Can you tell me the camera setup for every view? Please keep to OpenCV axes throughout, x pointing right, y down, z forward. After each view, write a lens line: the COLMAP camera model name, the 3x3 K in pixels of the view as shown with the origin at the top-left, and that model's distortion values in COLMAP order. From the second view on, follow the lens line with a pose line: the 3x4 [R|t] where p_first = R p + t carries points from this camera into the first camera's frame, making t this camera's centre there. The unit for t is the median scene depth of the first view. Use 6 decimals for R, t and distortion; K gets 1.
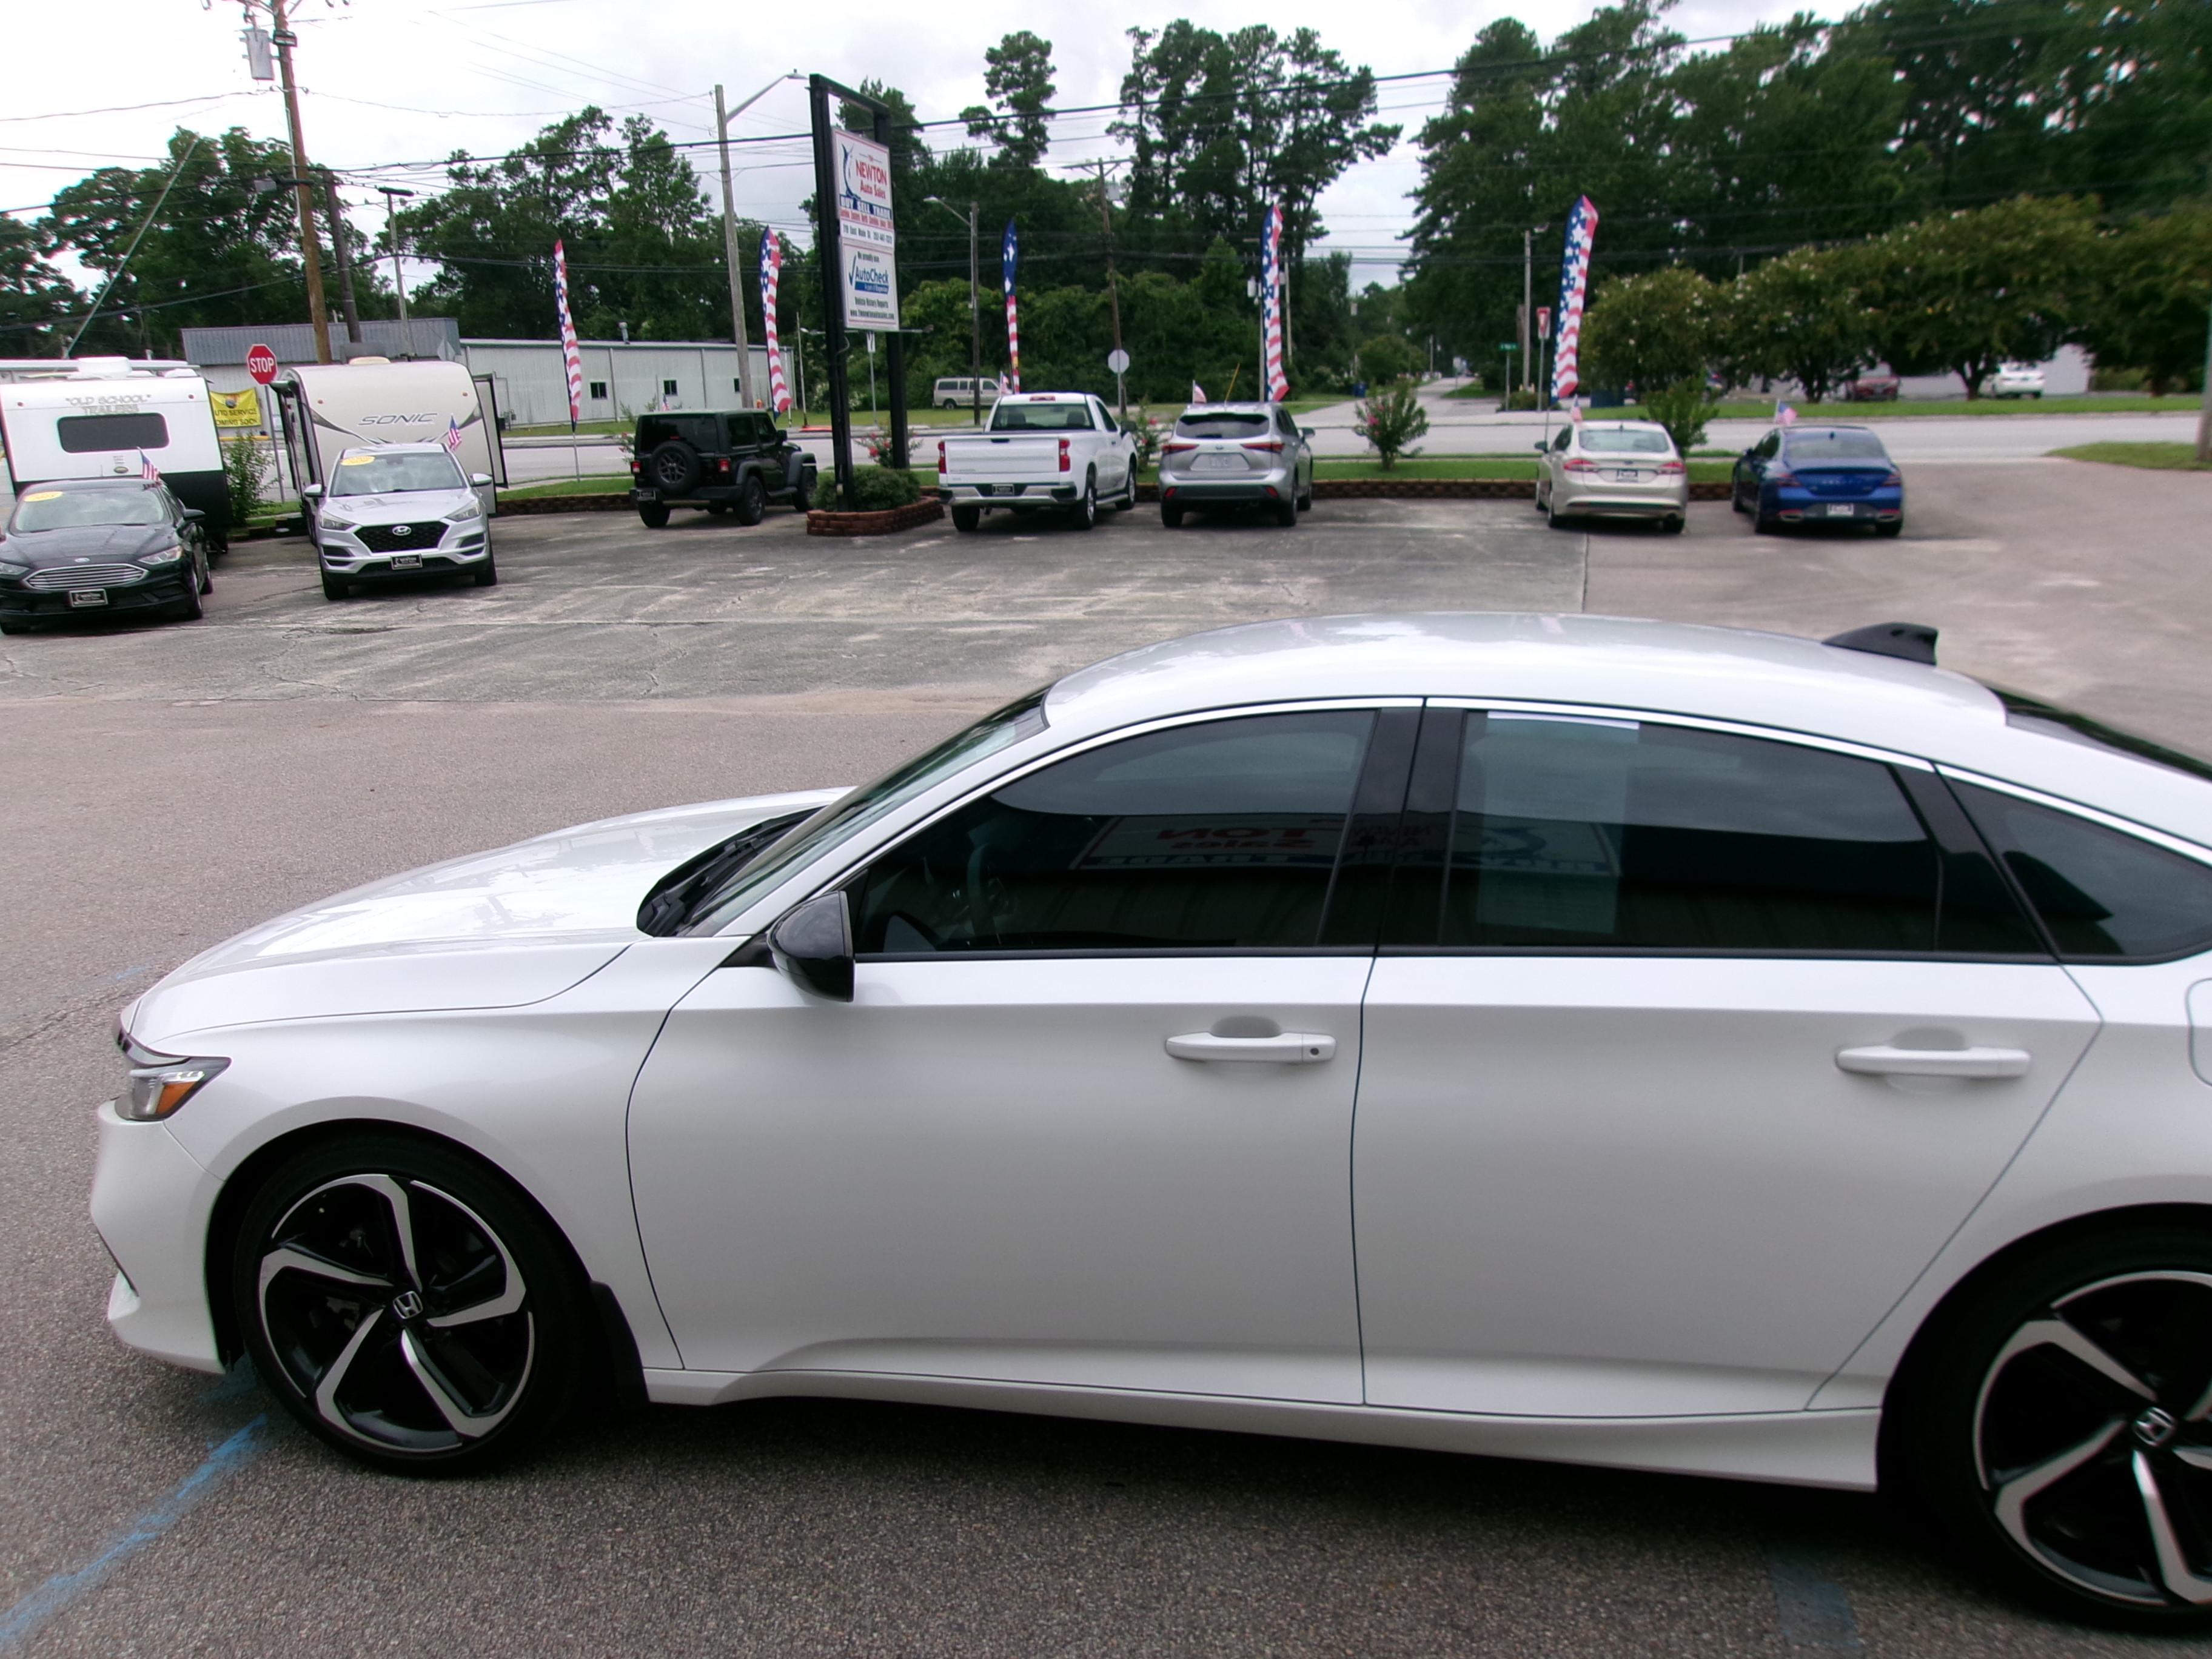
lens RADIAL K [[1761.6, 0, 1108.2], [0, 1761.6, 851.3], [0, 0, 1]] dist [-0.029448, 0.073859]
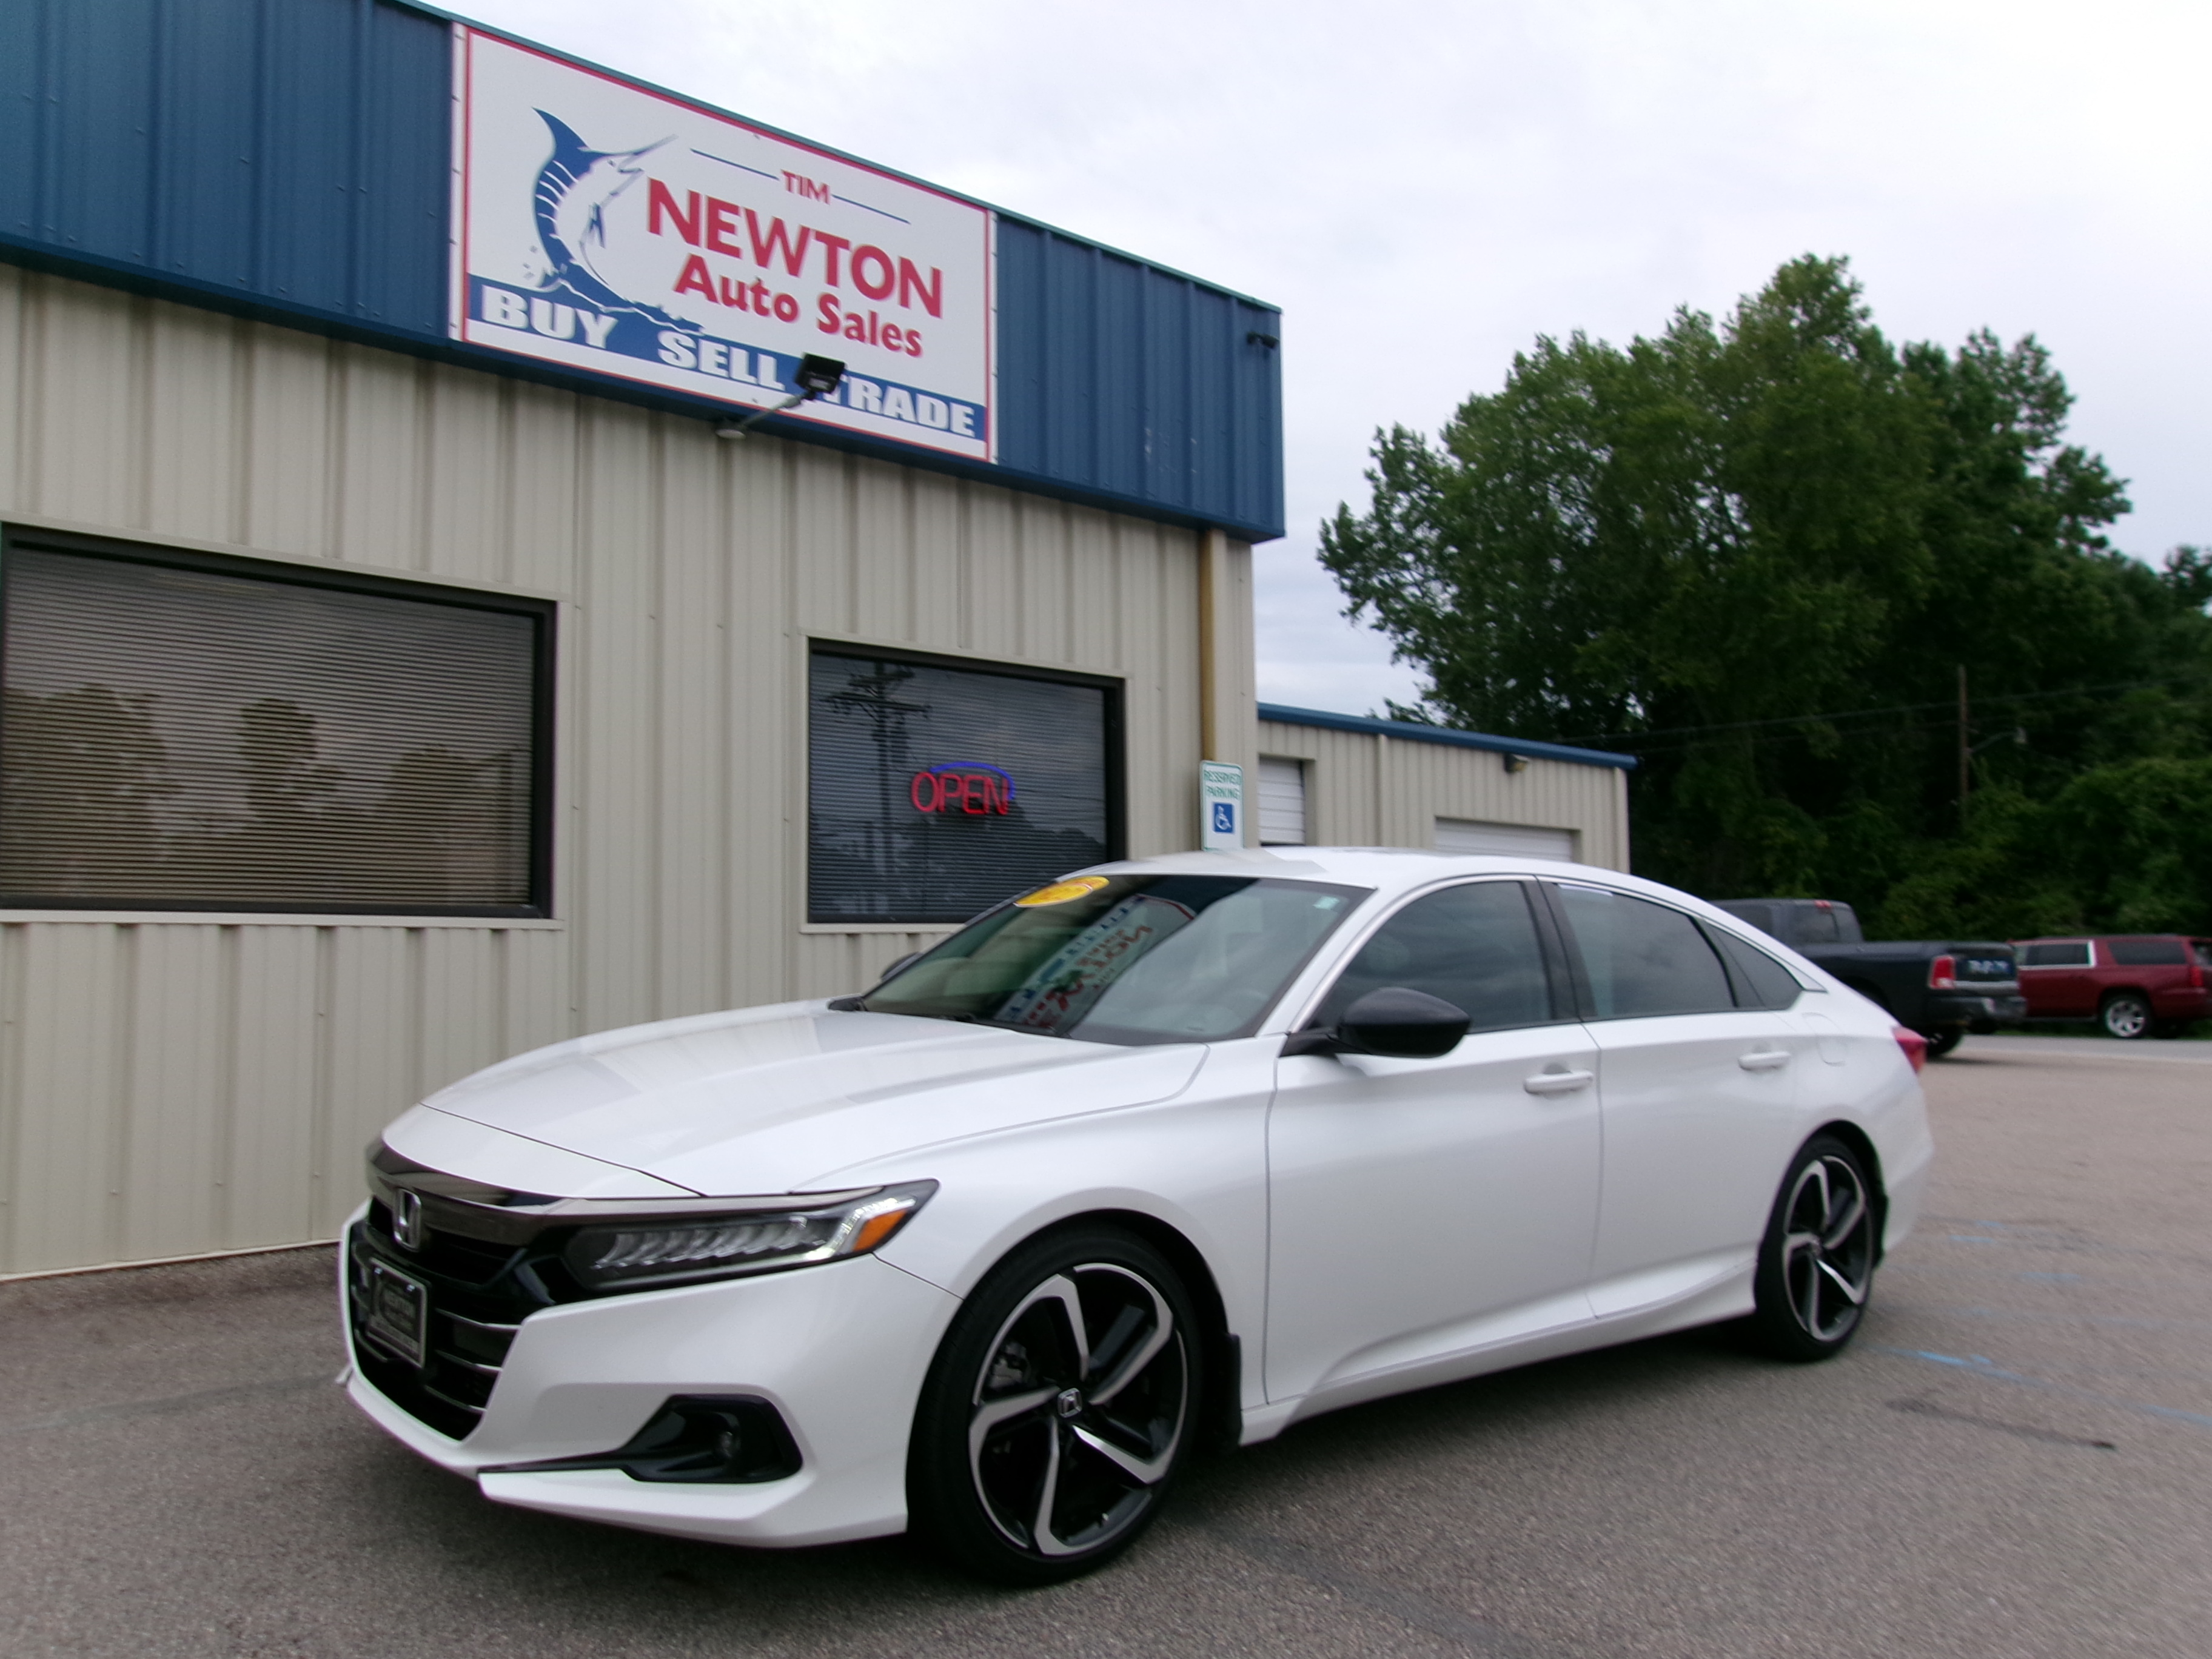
lens RADIAL K [[1761.6, 0, 1108.1], [0, 1761.6, 831.3], [0, 0, 1]] dist [-0.029448, 0.073859]
pose [[0.636652, 0.068069, 0.768141, -0.176011], [0.119095, 0.975467, -0.185151, 0.017255], [-0.761899, 0.209359, 0.612927, 0.037135]]
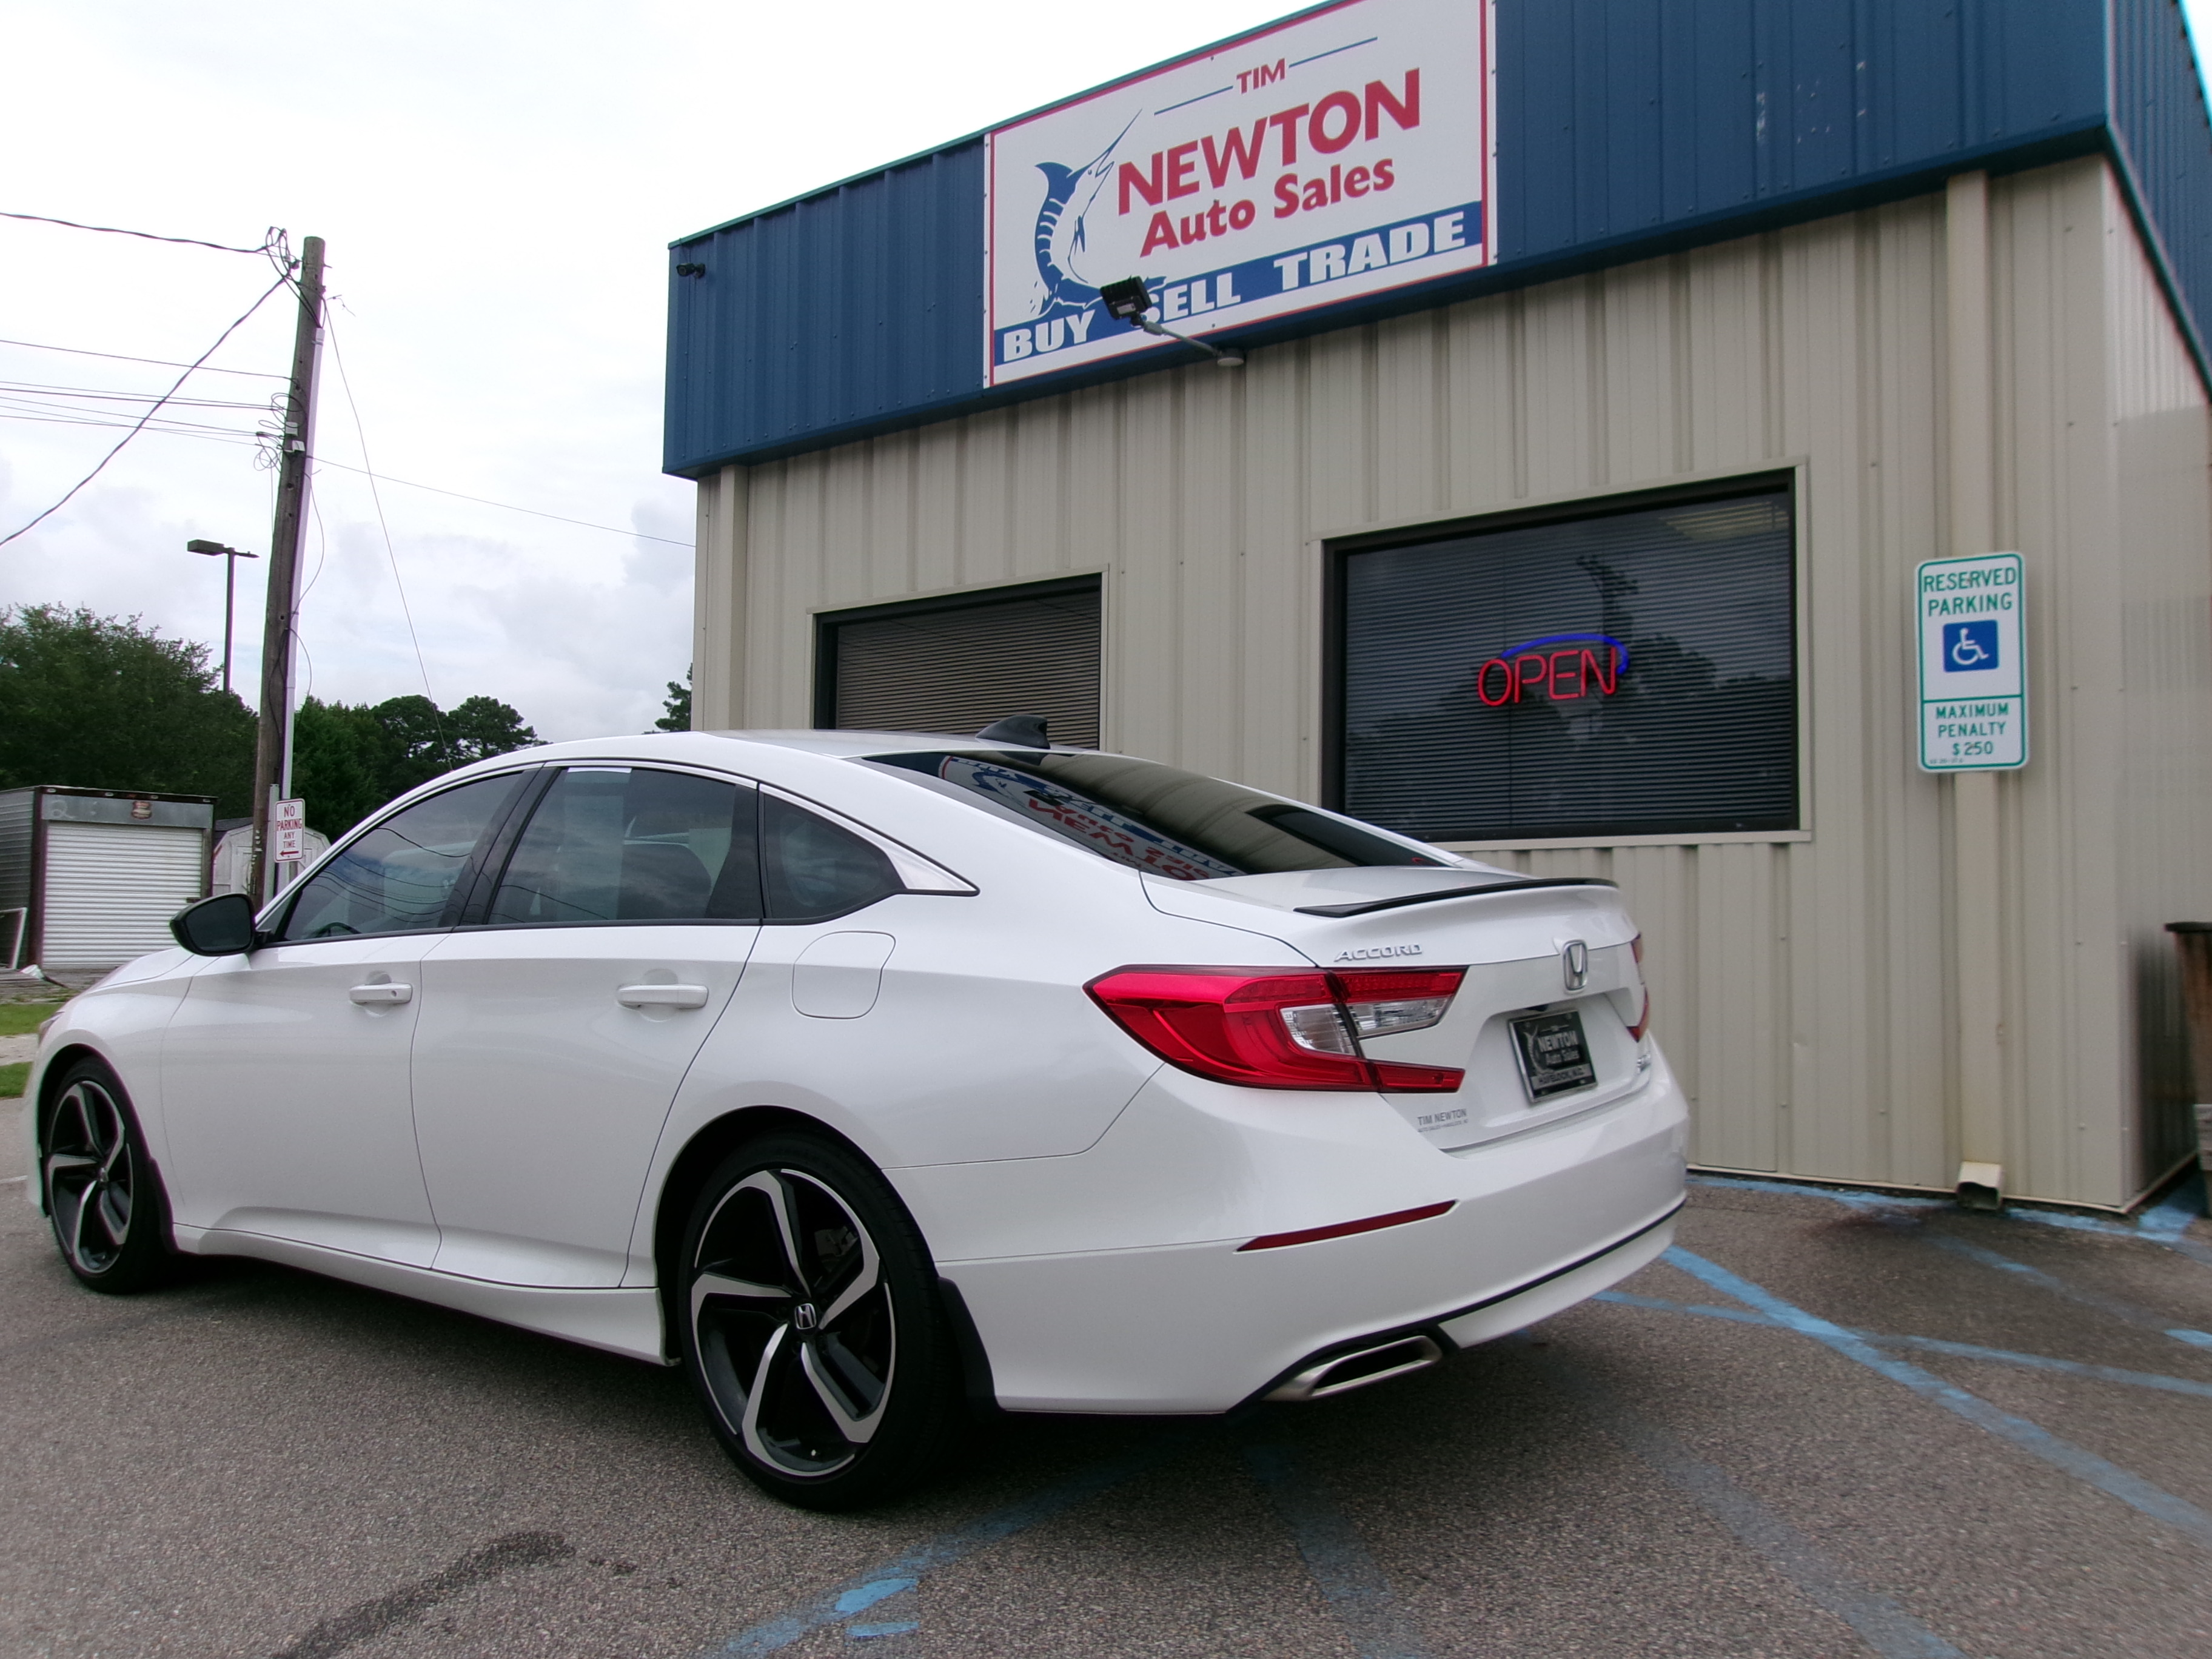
lens RADIAL K [[1761.6, 0, 1101.8], [0, 1761.6, 828.8], [0, 0, 1]] dist [-0.029448, 0.073859]
pose [[0.882272, -0.010967, -0.470612, 0.161136], [-0.089373, 0.977643, -0.190333, 0.025507], [0.462177, 0.209986, 0.861567, 0.000786]]
